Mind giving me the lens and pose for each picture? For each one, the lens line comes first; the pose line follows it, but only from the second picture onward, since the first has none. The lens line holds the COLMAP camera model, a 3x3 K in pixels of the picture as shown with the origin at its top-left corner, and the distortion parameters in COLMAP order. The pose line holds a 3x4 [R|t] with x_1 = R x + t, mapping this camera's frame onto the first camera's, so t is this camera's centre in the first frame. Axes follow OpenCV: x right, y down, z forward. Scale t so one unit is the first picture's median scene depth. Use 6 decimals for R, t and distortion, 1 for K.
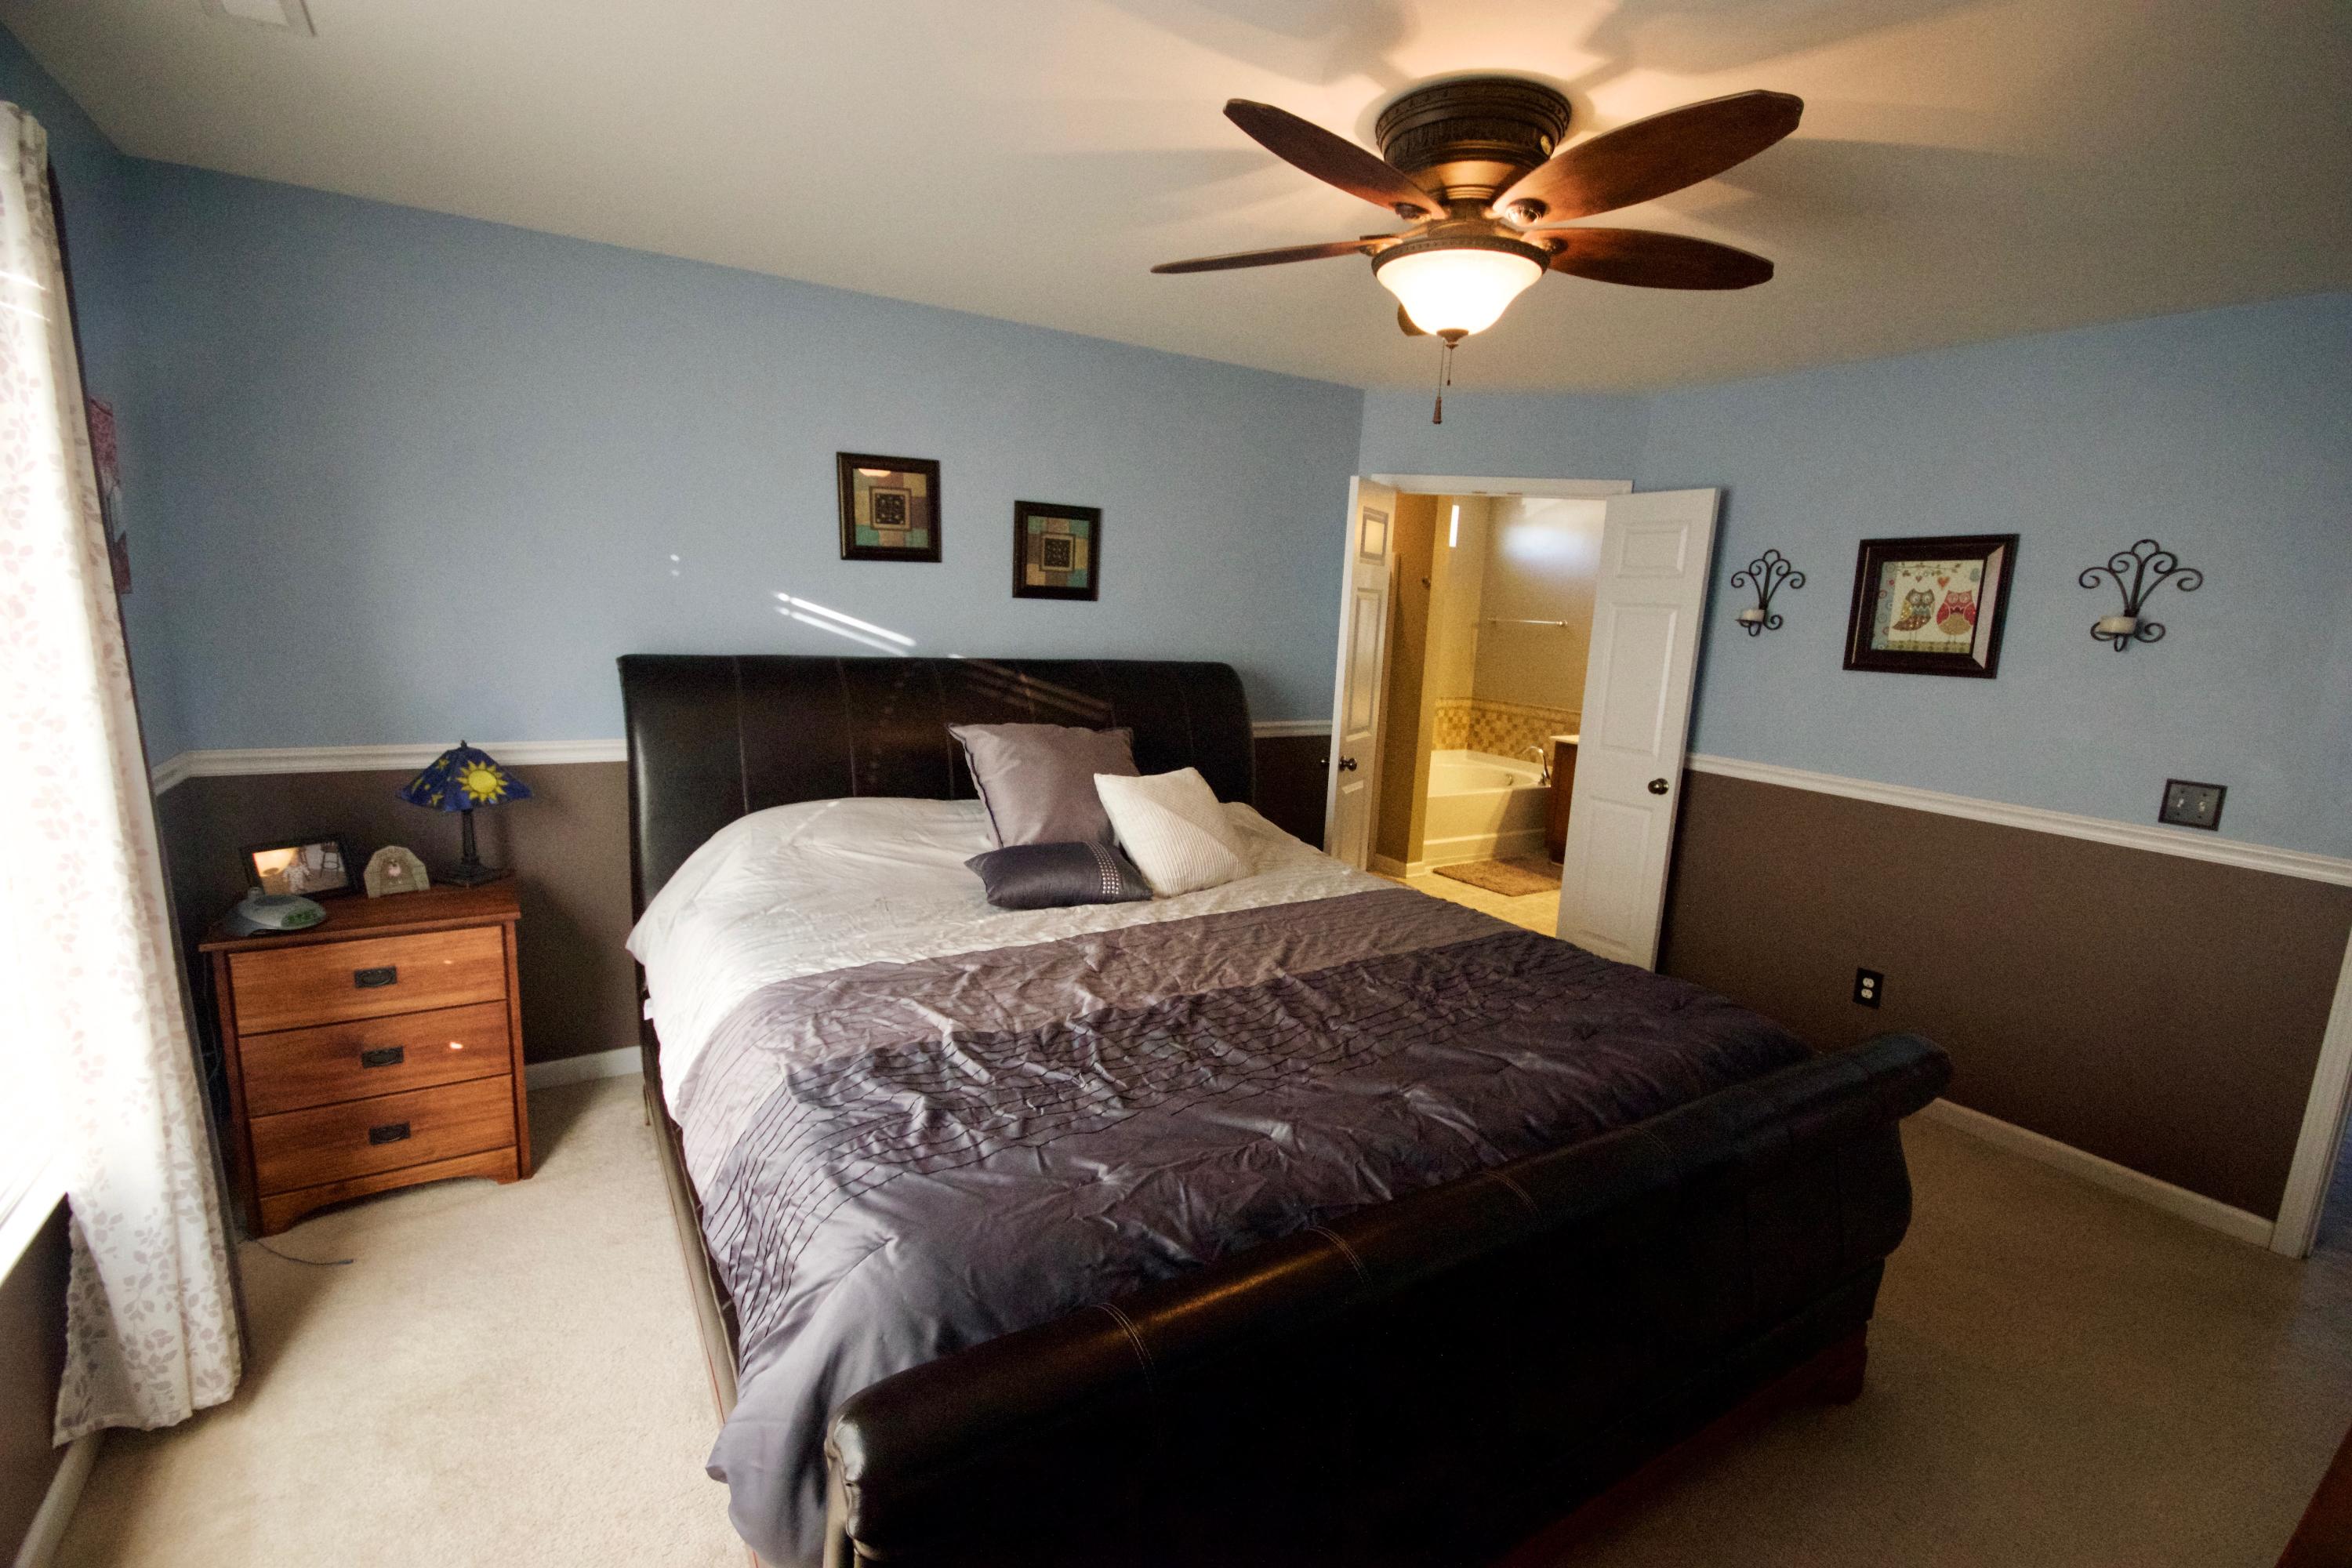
lens RADIAL K [[1029.2, 0, 1174.2], [0, 1029.2, 781.9], [0, 0, 1]] dist [-0.004340, -0.000189]
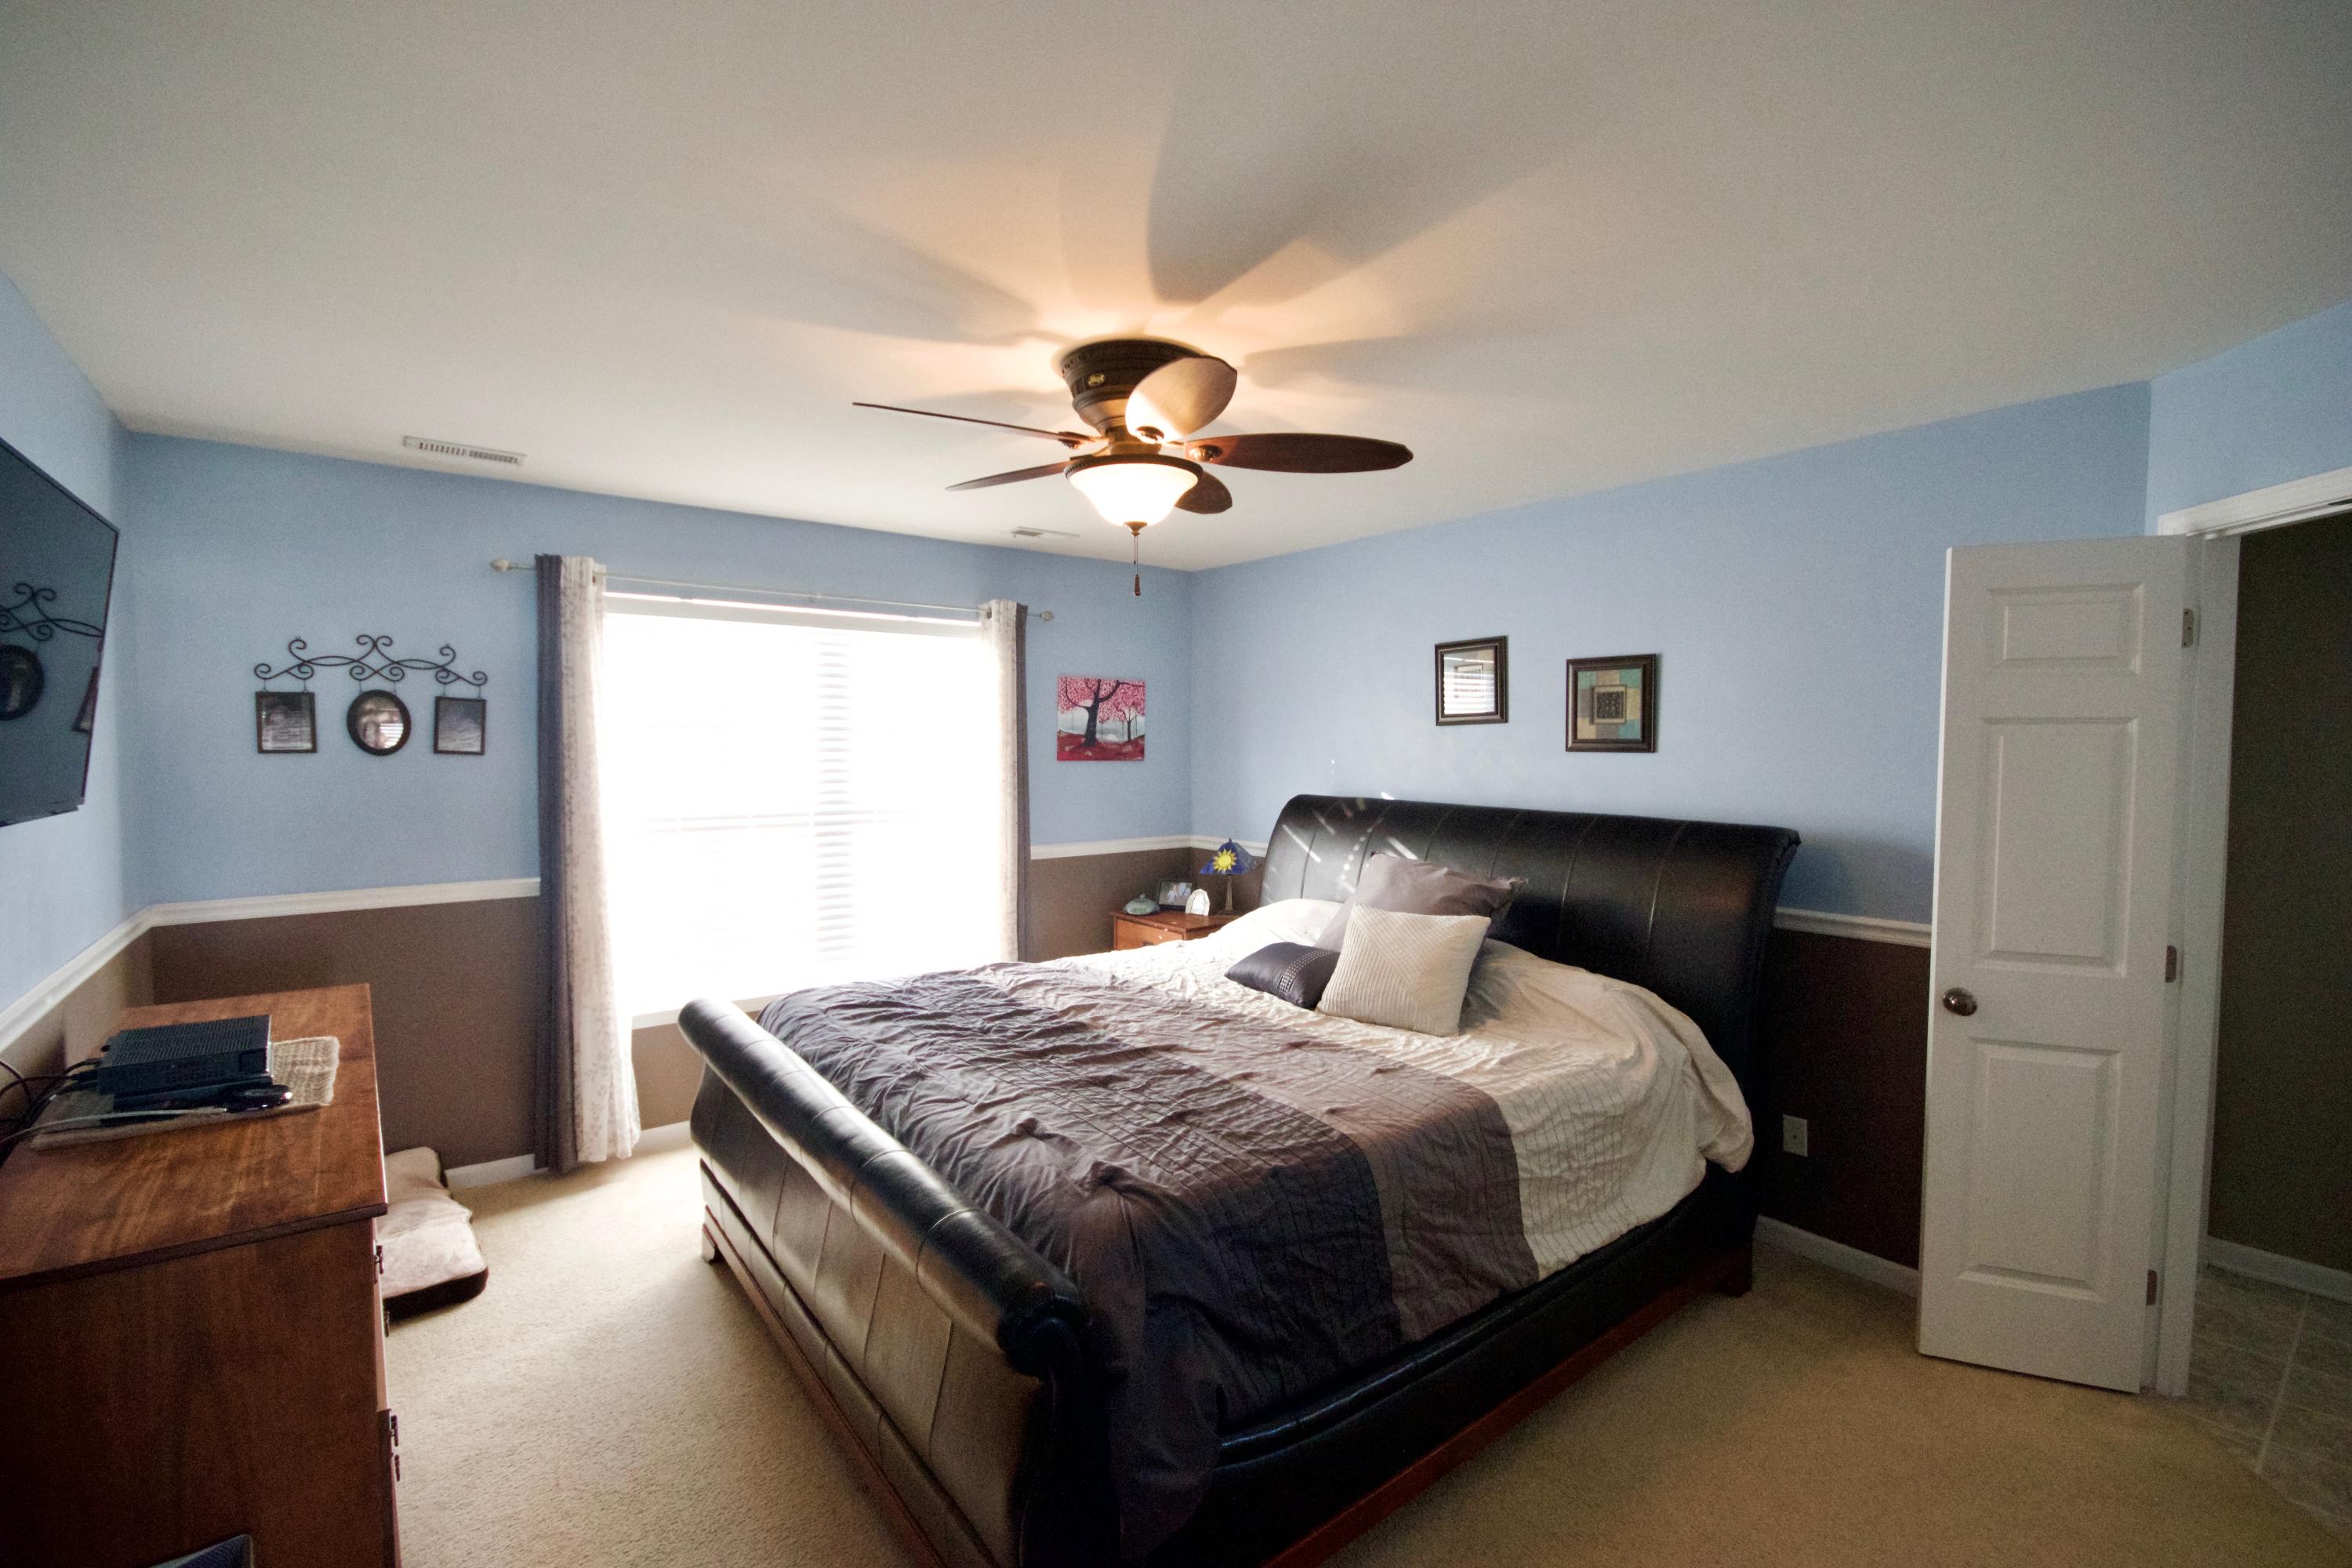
lens RADIAL K [[1029.2, 0, 1172.4], [0, 1029.2, 792.5], [0, 0, 1]] dist [-0.004340, -0.000189]
pose [[0.102915, -0.000671, -0.994690, 0.804587], [-0.173594, 0.984641, -0.018624, -0.052646], [0.979425, 0.174588, 0.101218, 0.515111]]
